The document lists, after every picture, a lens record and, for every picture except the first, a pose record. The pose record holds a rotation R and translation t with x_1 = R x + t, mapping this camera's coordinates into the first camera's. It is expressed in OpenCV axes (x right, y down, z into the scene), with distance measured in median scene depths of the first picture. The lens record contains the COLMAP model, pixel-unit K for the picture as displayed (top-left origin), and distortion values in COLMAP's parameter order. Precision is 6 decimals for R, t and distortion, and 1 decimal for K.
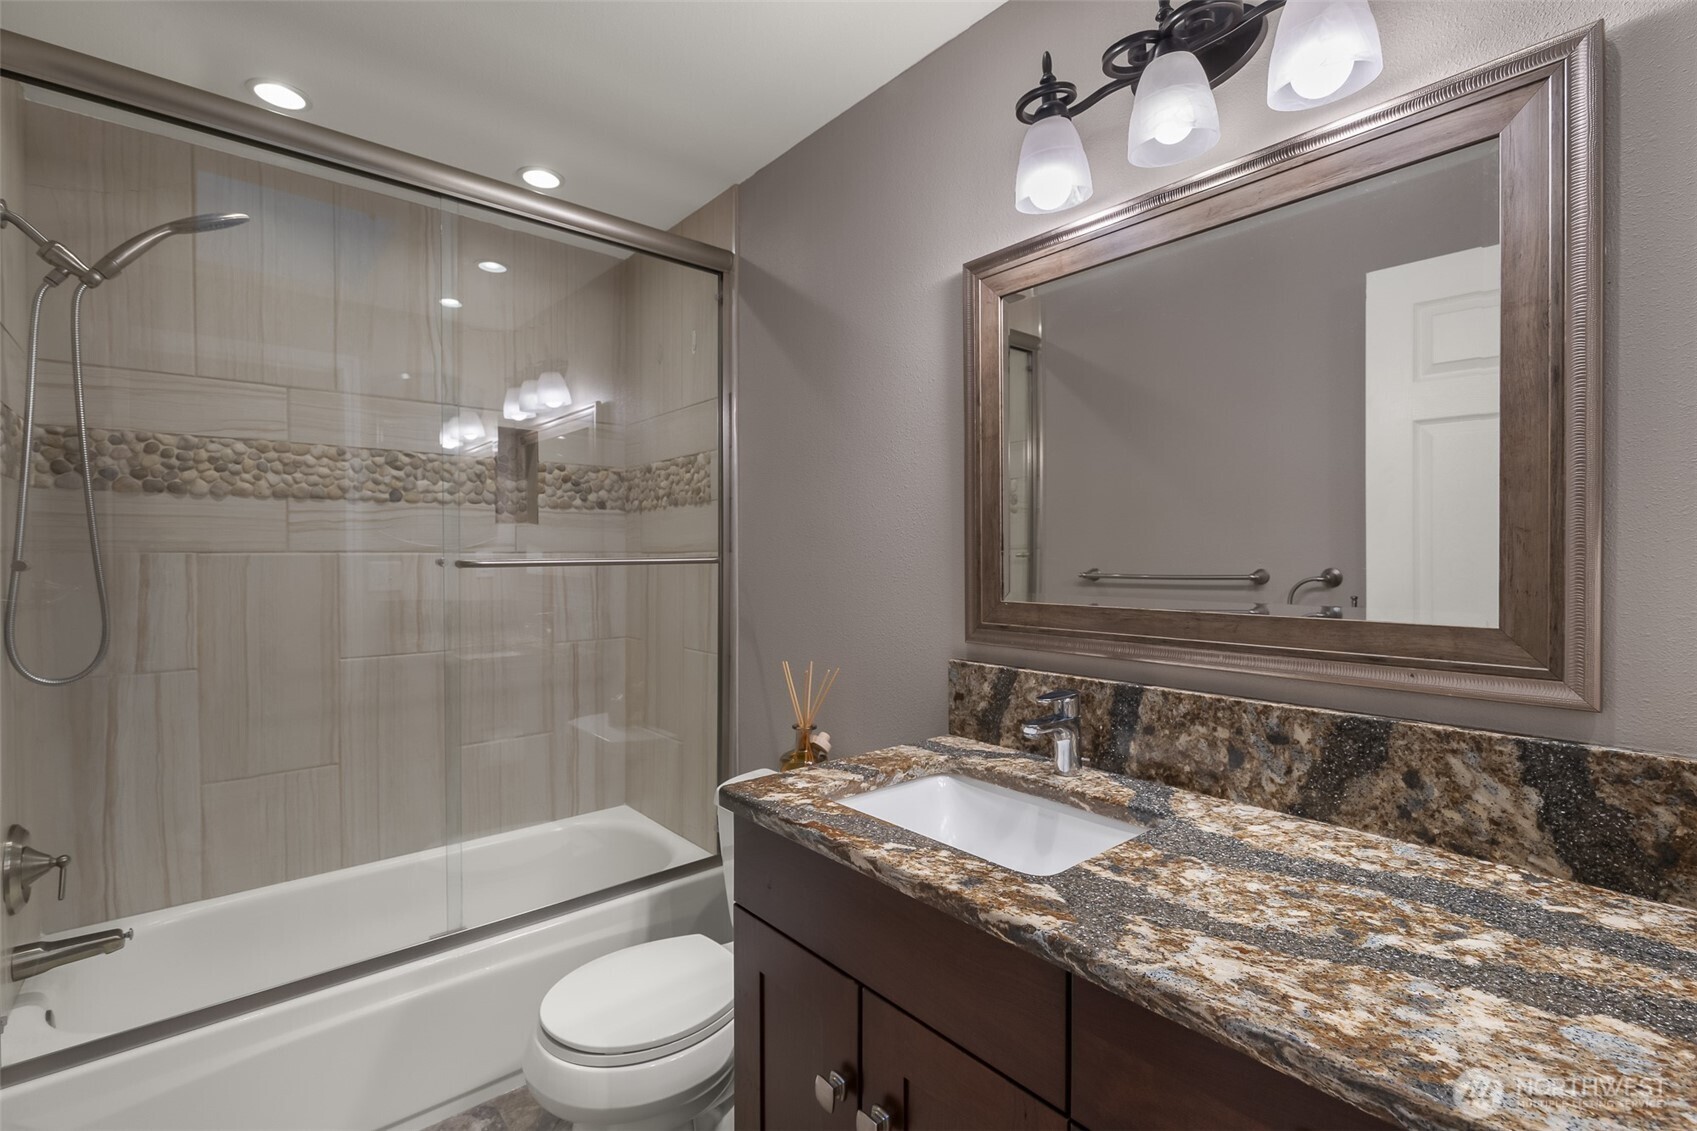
lens RADIAL K [[757.4, 0, 845.9], [0, 757.4, 560.7], [0, 0, 1]] dist [0.004871, -0.003086]
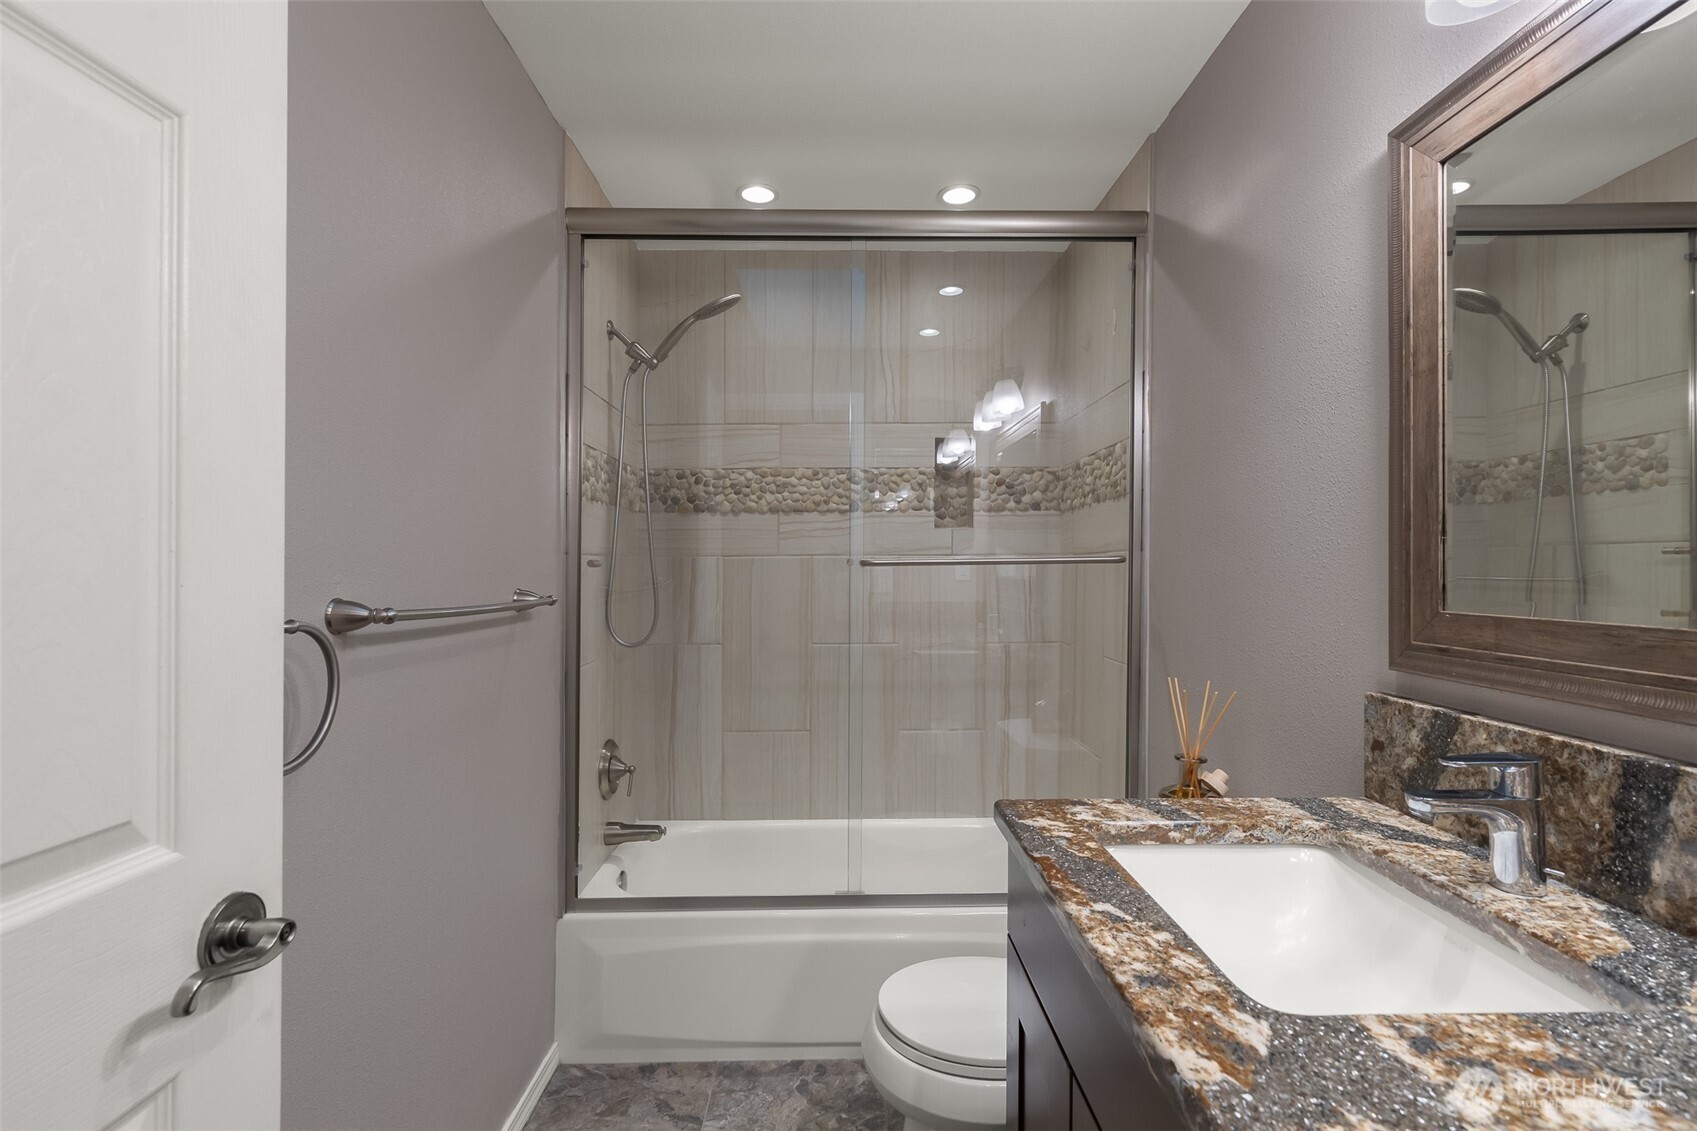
lens RADIAL K [[772.1, 0, 851.2], [0, 772.1, 561.0], [0, 0, 1]] dist [0.002963, 0.000140]
pose [[0.771411, -0.006592, -0.636303, 0.233013], [-0.001067, 0.999932, -0.011653, 0.016701], [0.636336, 0.009668, 0.771351, 0.133481]]
